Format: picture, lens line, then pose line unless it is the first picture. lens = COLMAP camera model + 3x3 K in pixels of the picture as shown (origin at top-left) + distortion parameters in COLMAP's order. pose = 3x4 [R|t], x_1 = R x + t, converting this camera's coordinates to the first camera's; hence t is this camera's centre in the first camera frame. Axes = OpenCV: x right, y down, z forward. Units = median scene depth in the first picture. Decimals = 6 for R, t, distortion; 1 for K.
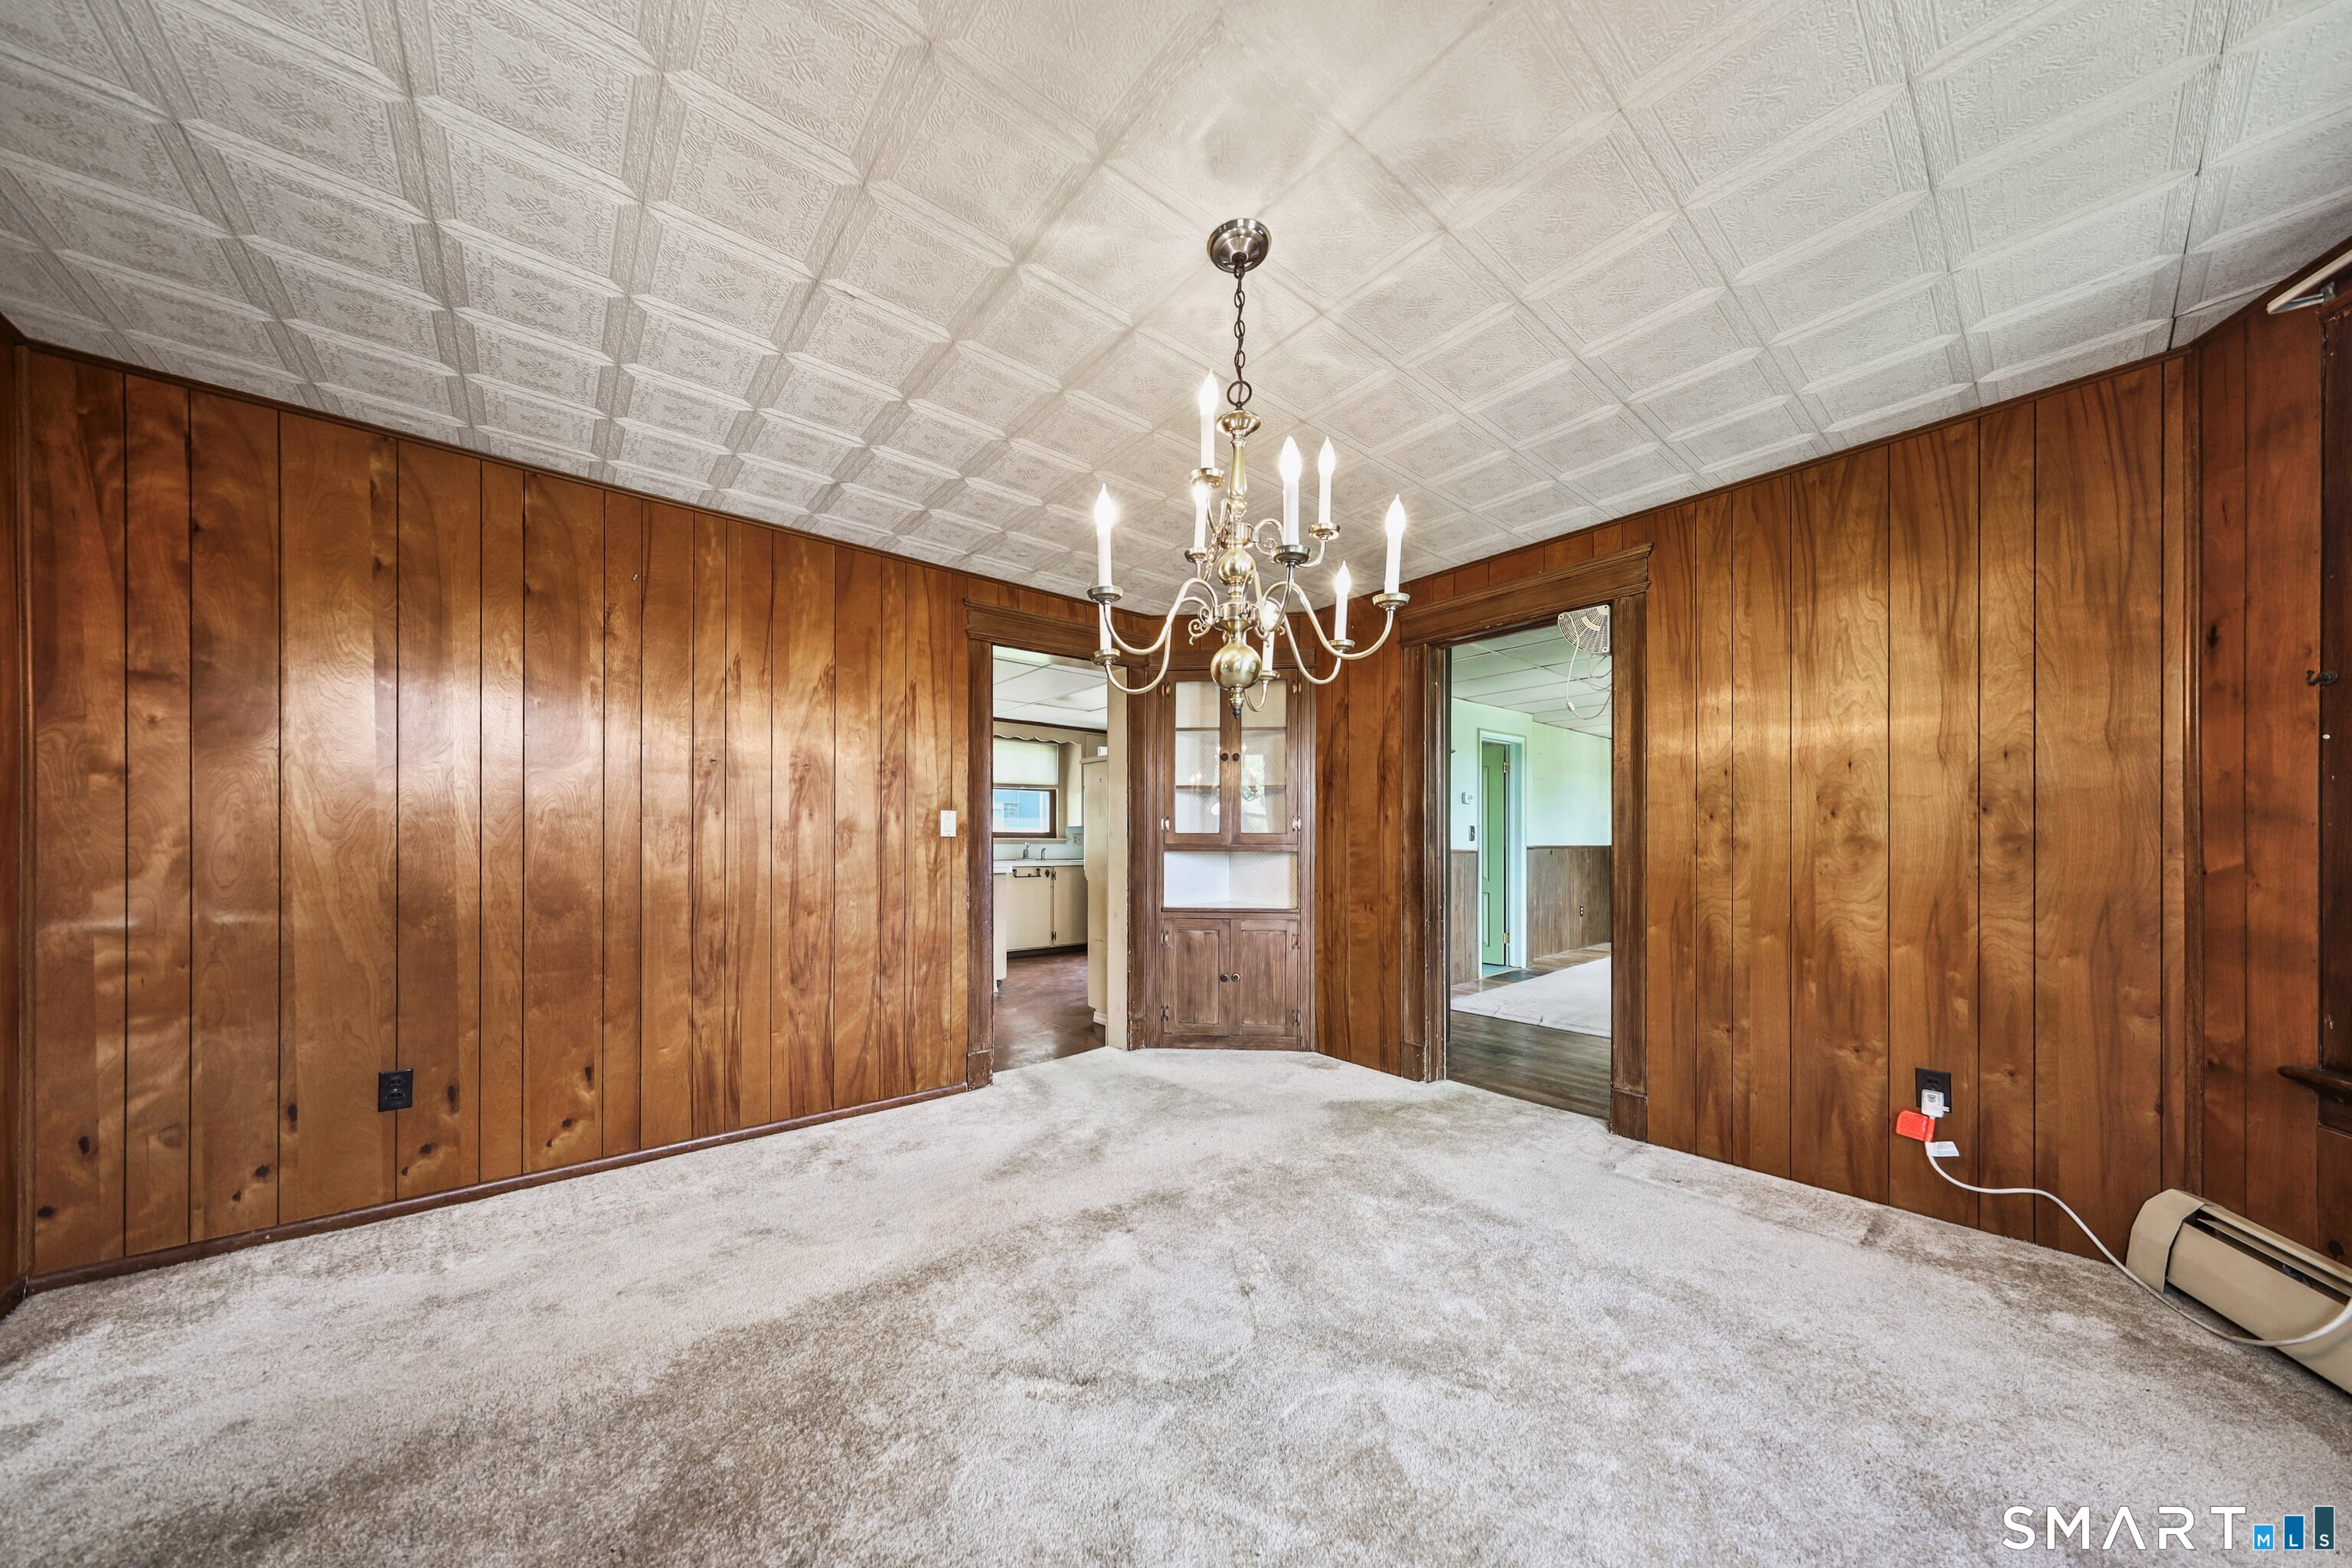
lens RADIAL K [[749.5, 0, 1162.0], [0, 749.5, 843.5], [0, 0, 1]] dist [0.010847, -0.000036]
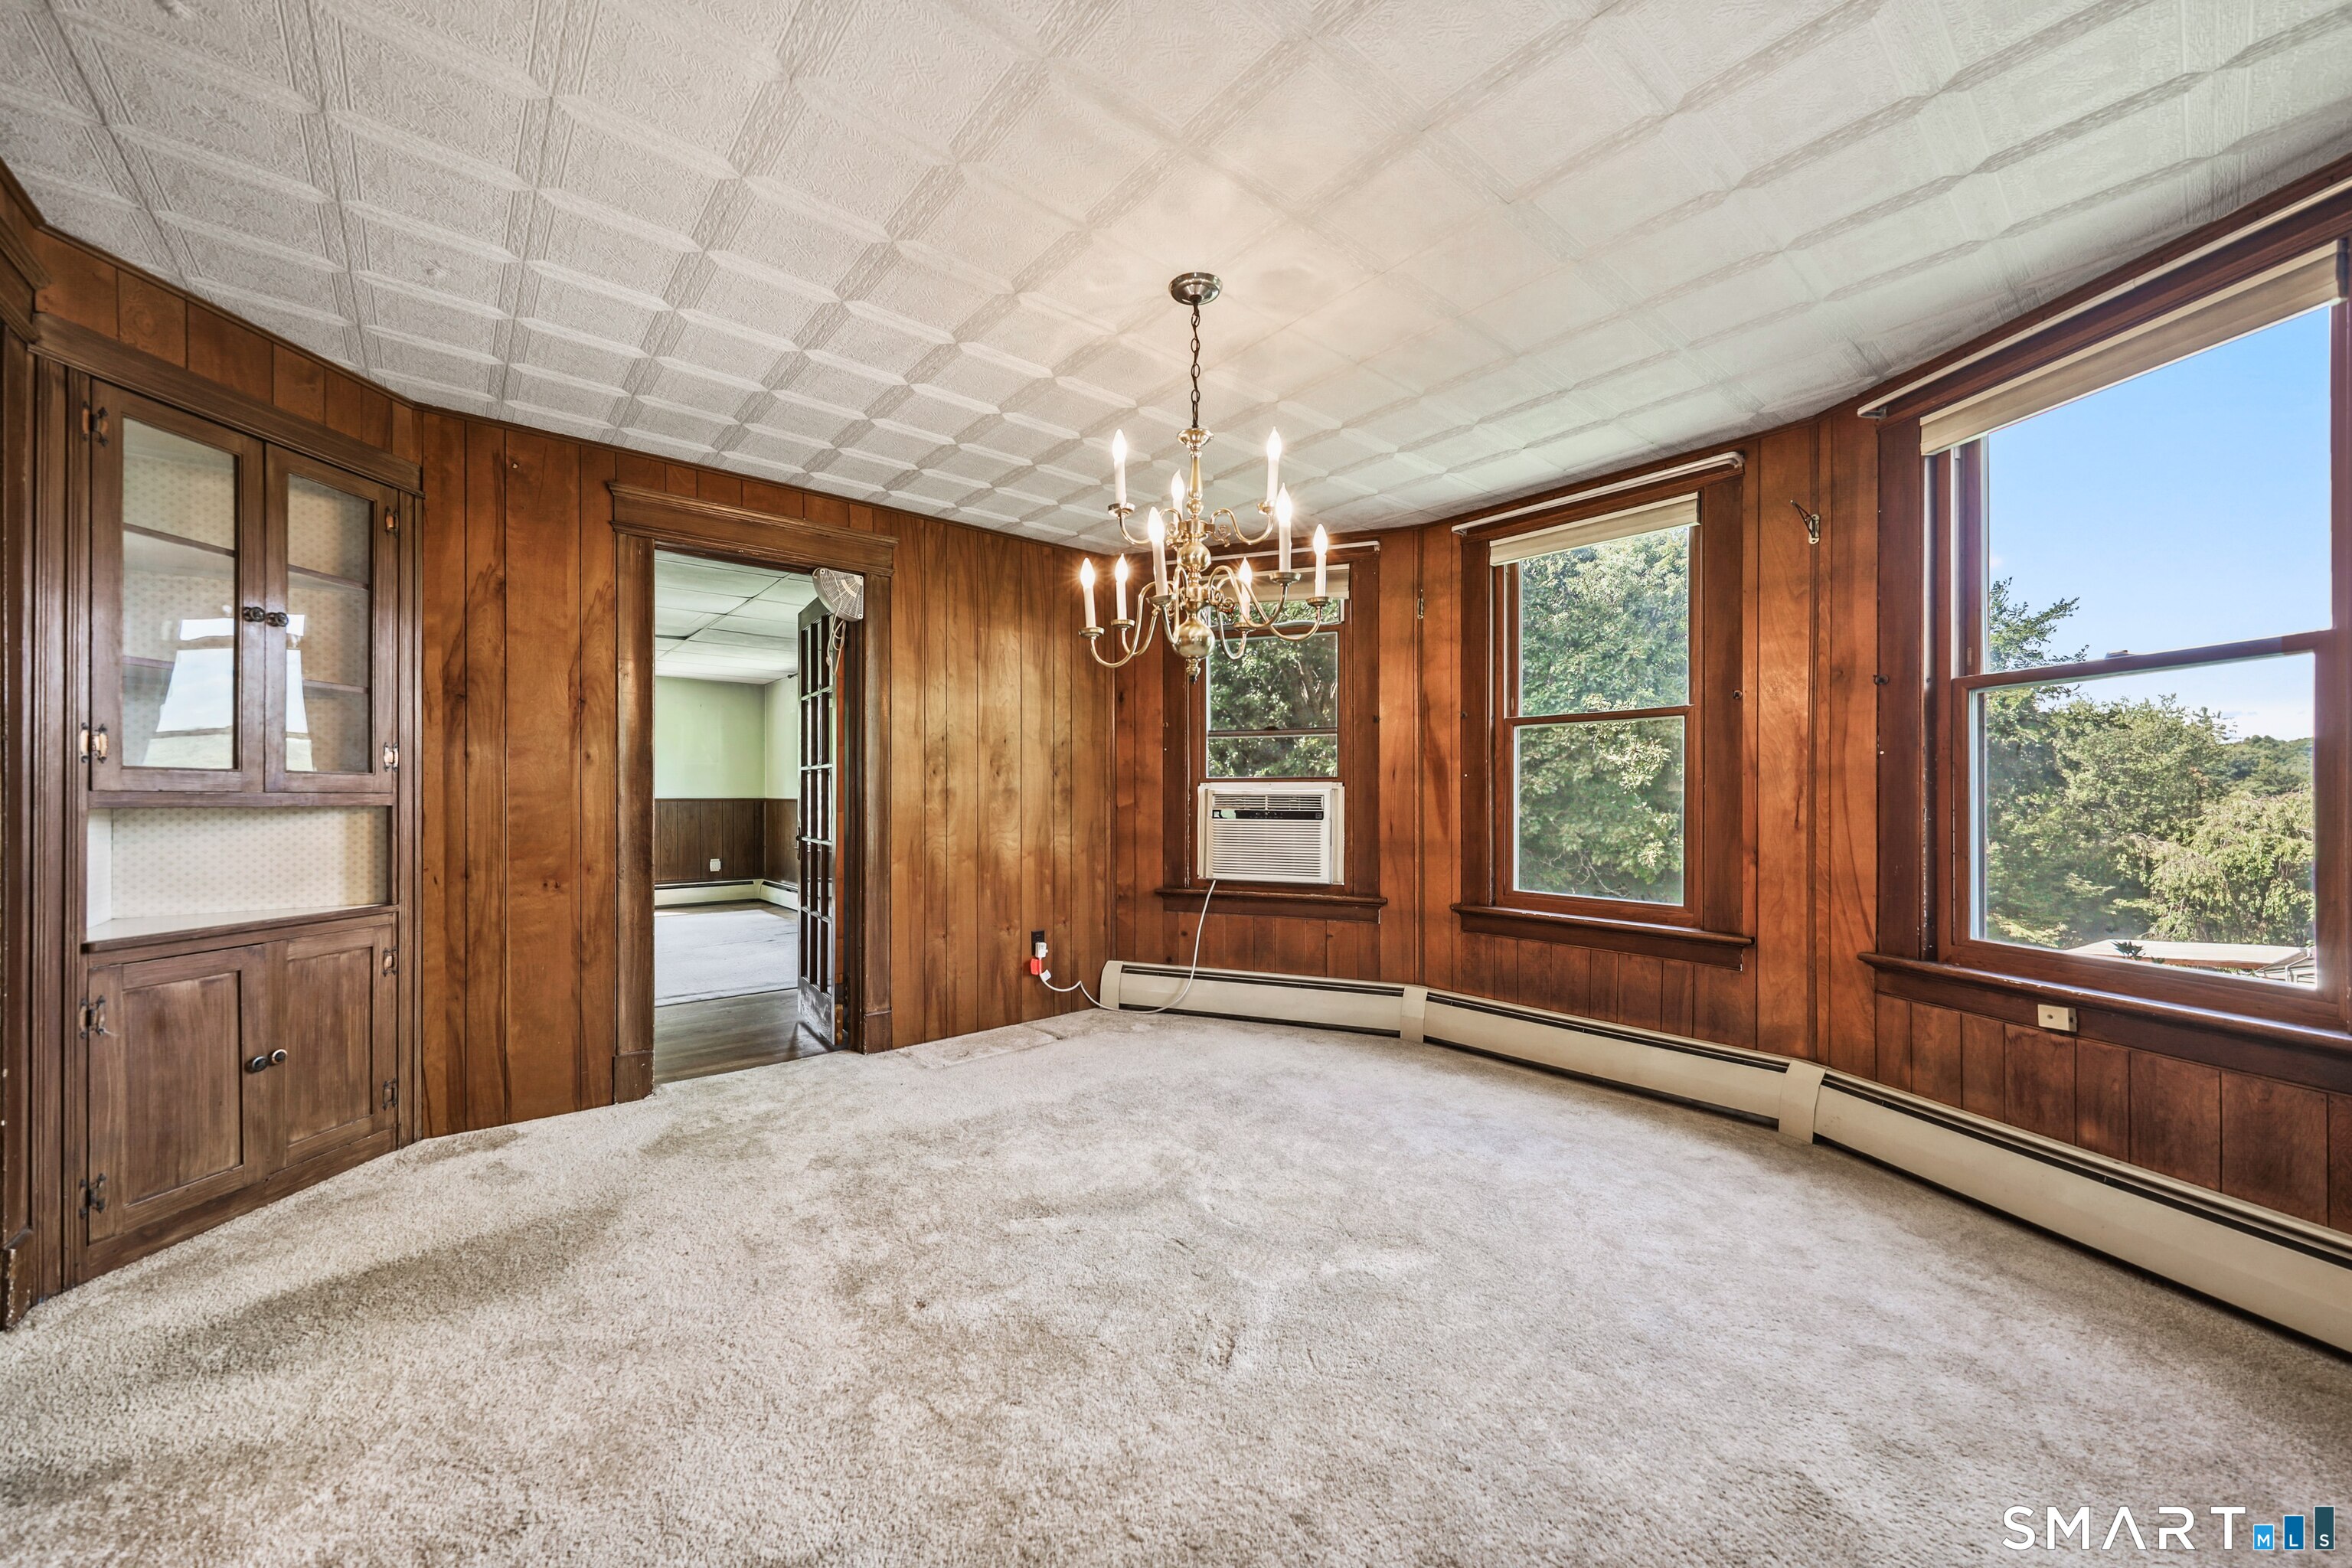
lens RADIAL K [[873.0, 0, 1161.0], [0, 873.0, 796.5], [0, 0, 1]] dist [0.001254, 0.000275]
pose [[-0.000350, 0.002791, 0.999996, -0.699090], [0.001932, 0.999994, -0.002790, 0.009547], [-0.999998, 0.001931, -0.000355, 0.578327]]
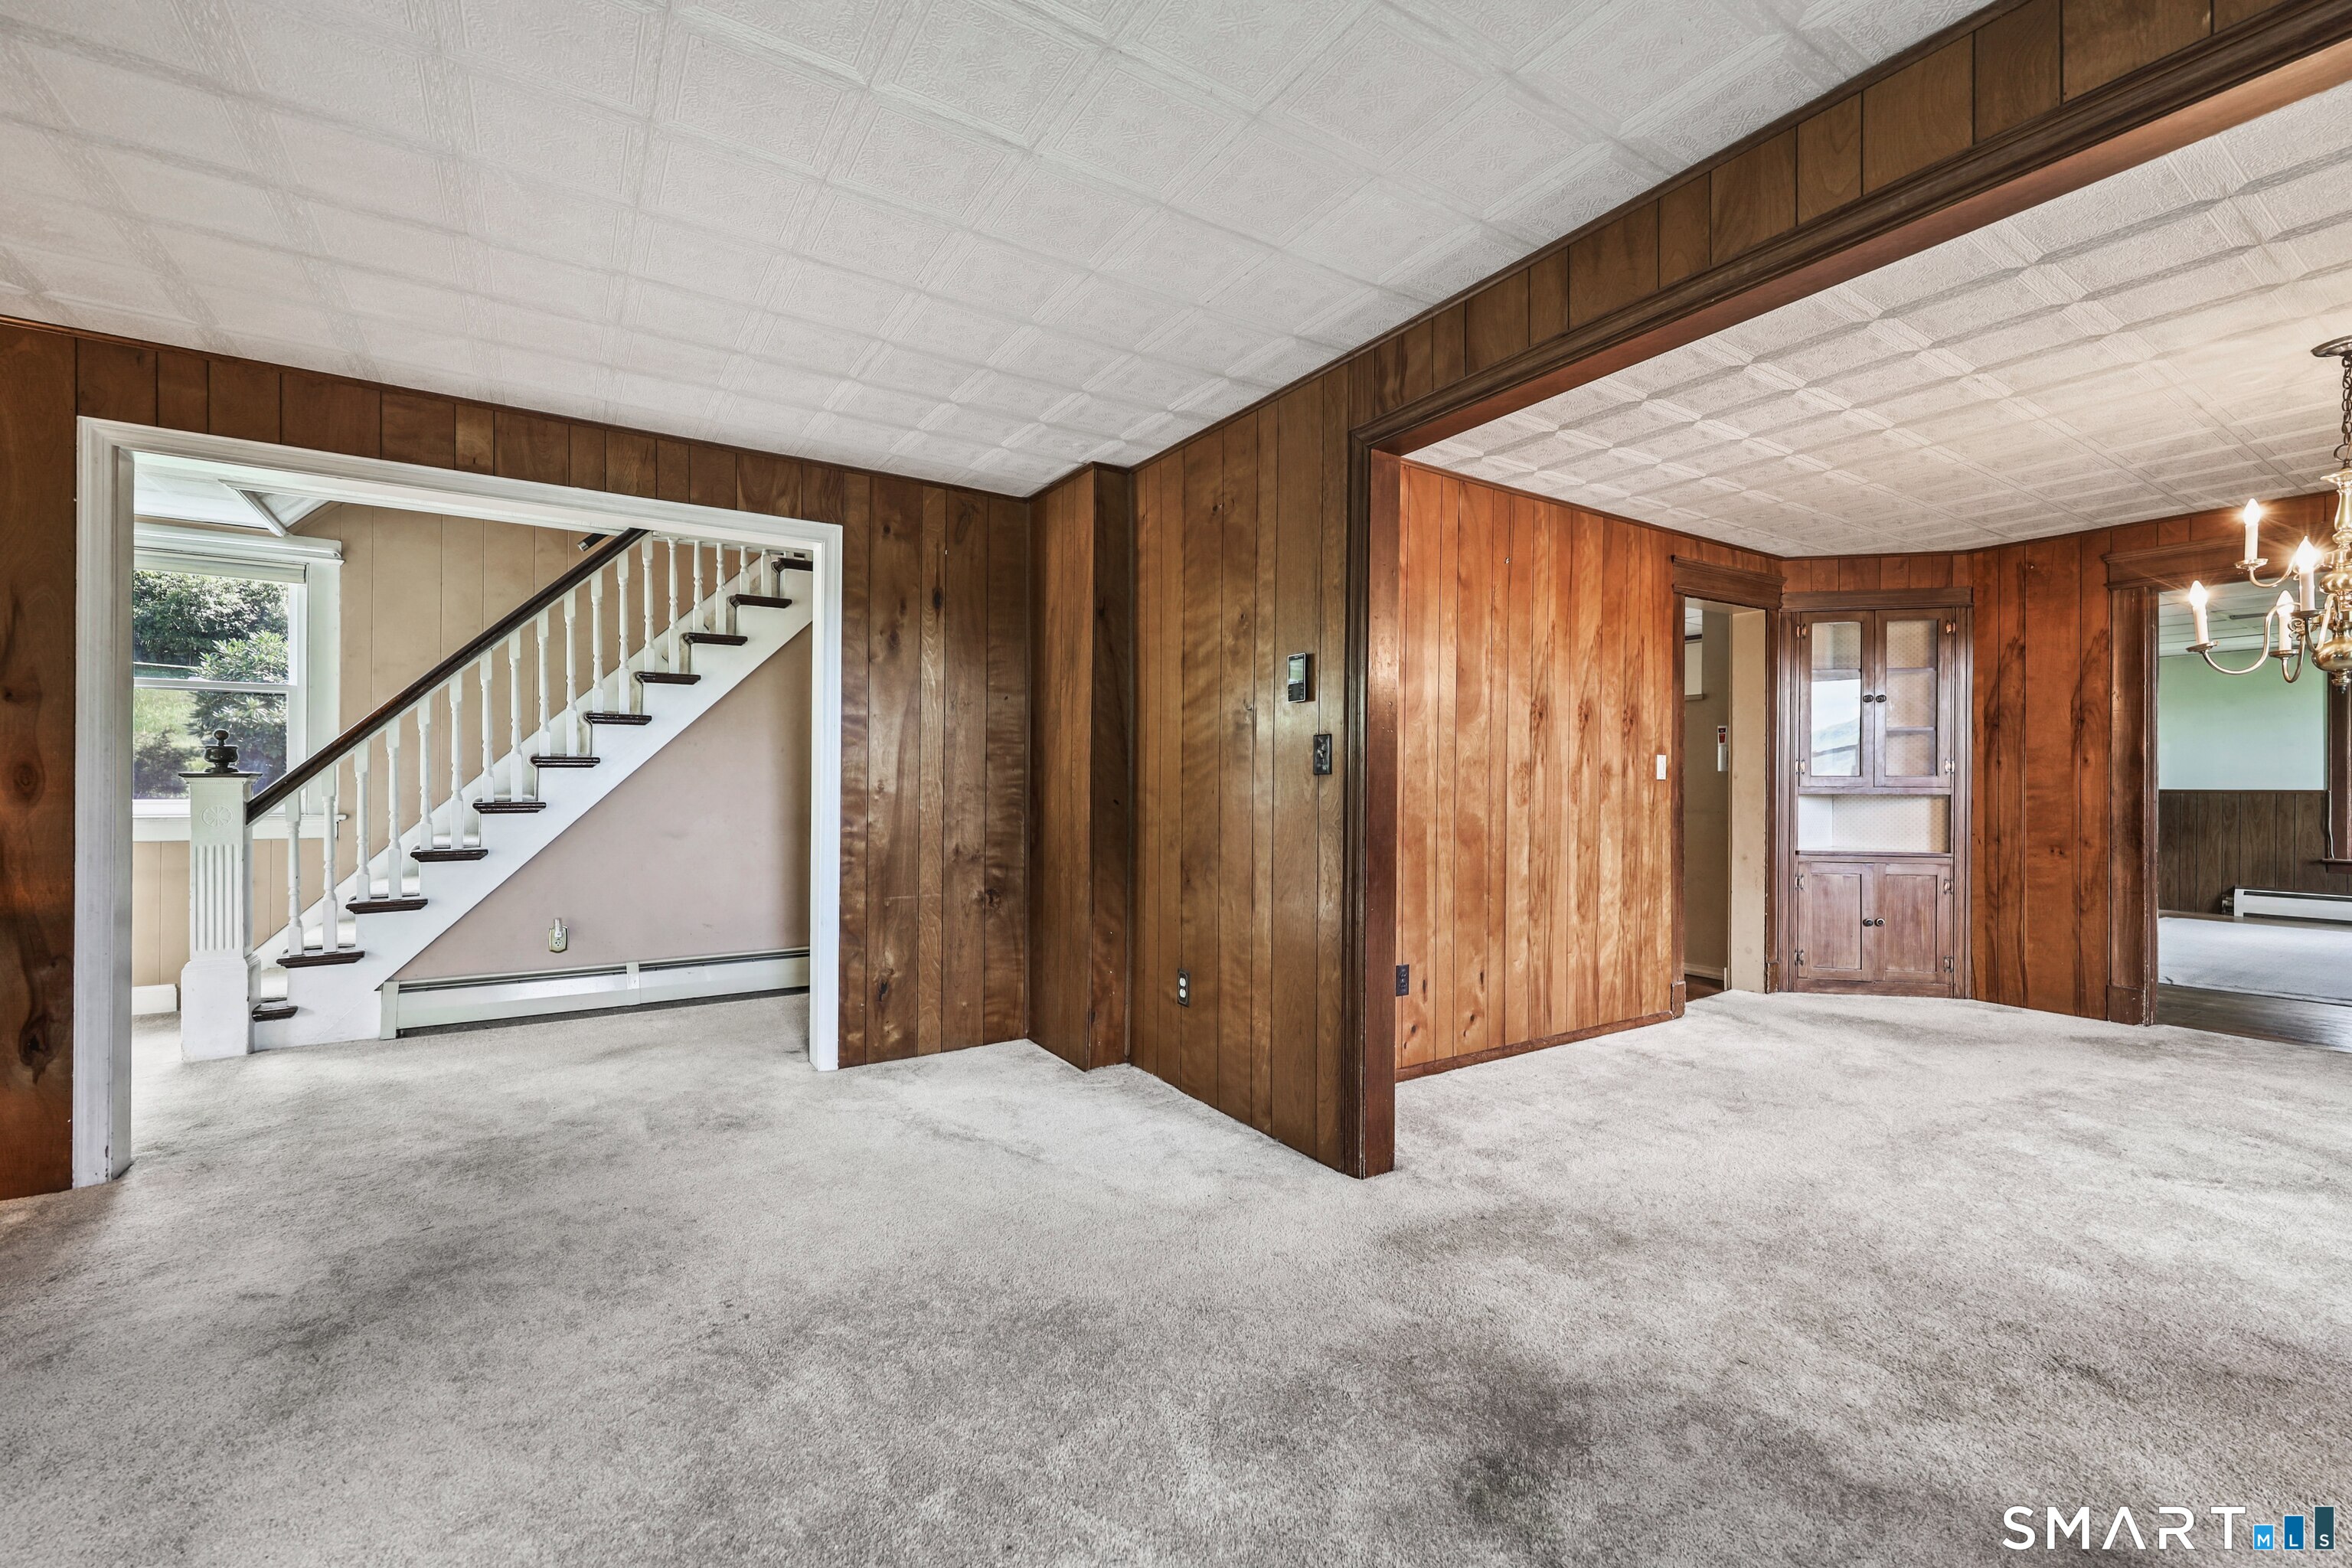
lens RADIAL K [[965.3, 0, 1167.9], [0, 965.3, 786.9], [0, 0, 1]] dist [0.000420, 0.001118]
pose [[0.993775, 0.002097, -0.111388, -0.985222], [-0.001887, 0.999996, 0.001992, -0.000124], [0.111392, -0.001769, 0.993775, -0.521745]]
